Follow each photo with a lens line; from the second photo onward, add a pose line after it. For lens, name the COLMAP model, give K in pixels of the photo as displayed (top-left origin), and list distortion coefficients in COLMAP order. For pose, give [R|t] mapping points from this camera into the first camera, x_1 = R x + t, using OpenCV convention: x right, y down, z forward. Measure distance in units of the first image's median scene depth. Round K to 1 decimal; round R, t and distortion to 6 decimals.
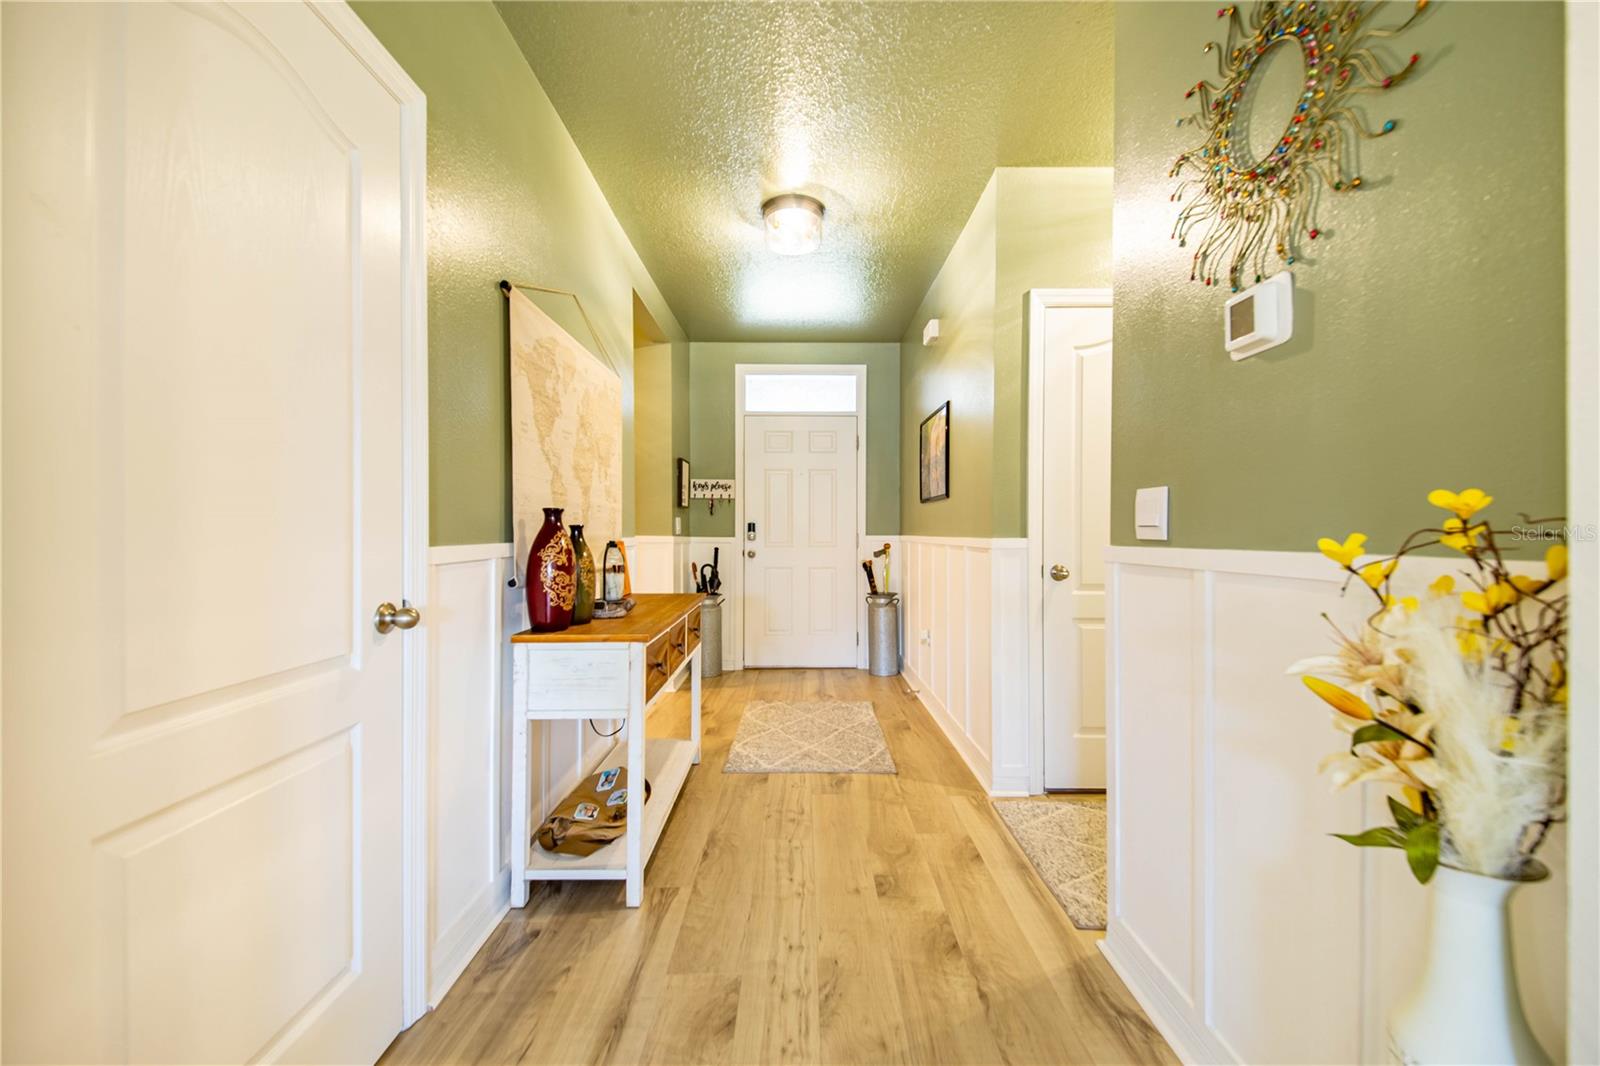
lens RADIAL K [[619.0, 0, 816.1], [0, 619.0, 534.4], [0, 0, 1]] dist [0.019581, -0.018067]
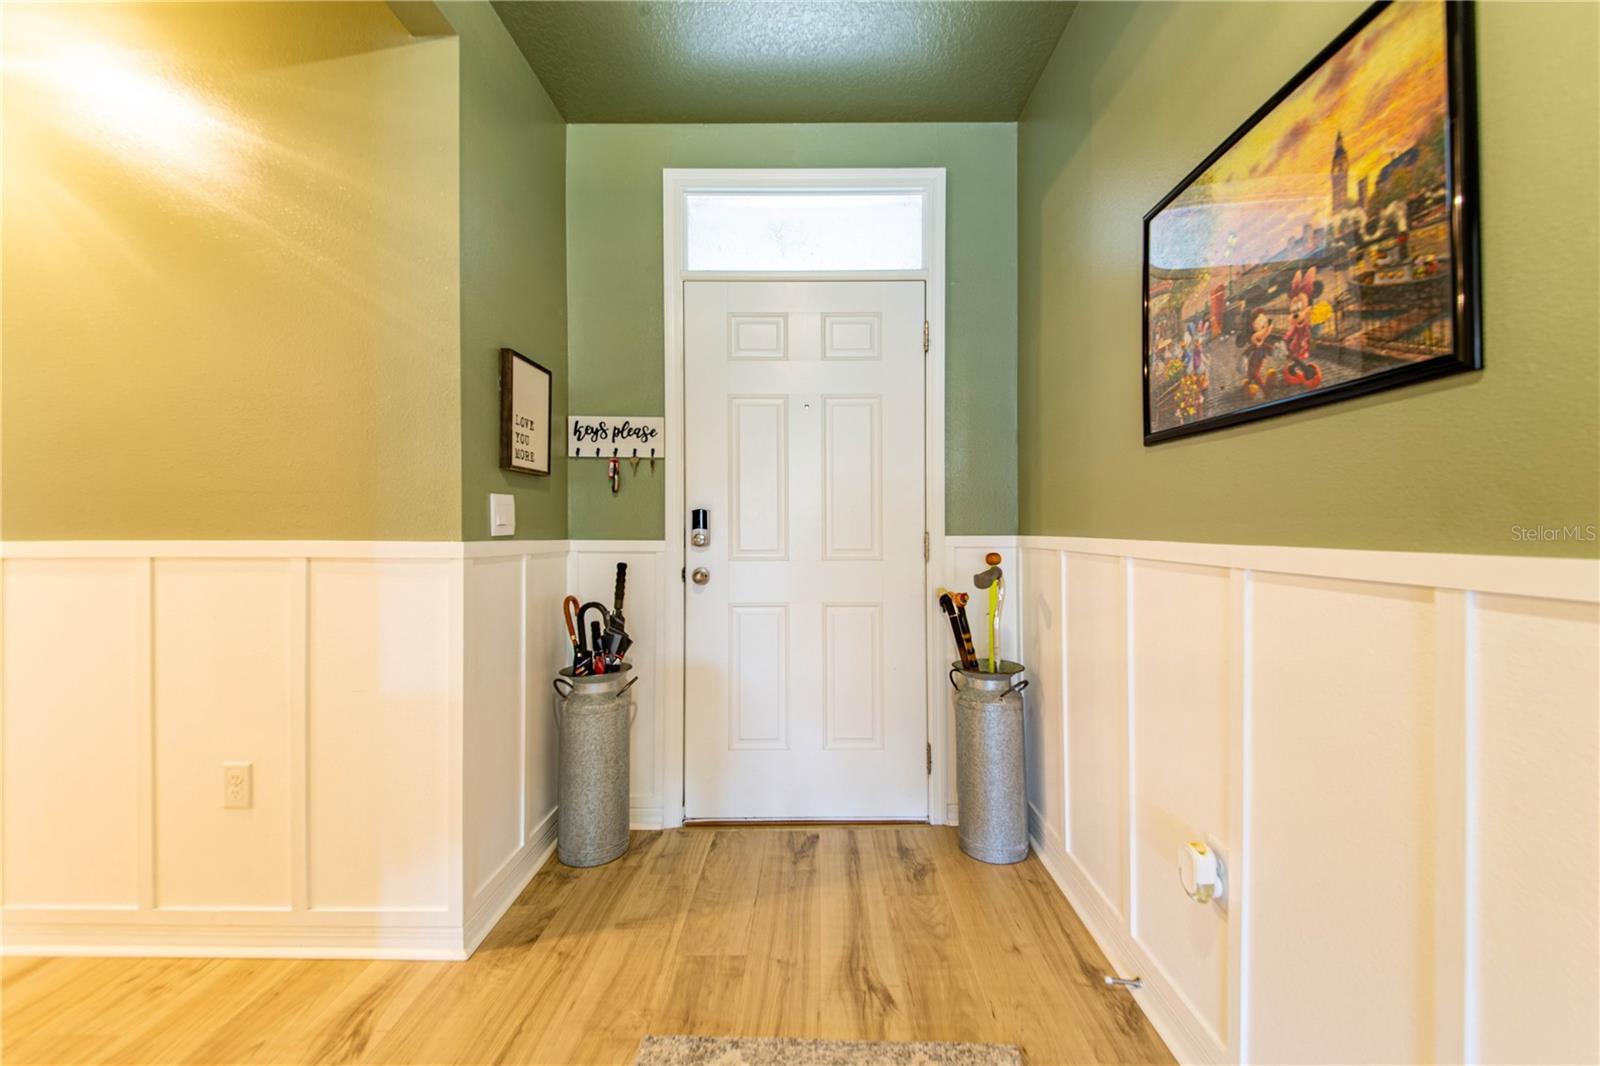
lens RADIAL K [[619.0, 0, 816.1], [0, 619.0, 534.4], [0, 0, 1]] dist [0.019581, -0.018067]
pose [[0.999875, -0.003148, -0.015479, -0.009542], [0.003306, 0.999942, 0.010222, -0.004348], [0.015446, -0.010272, 0.999828, 0.536543]]
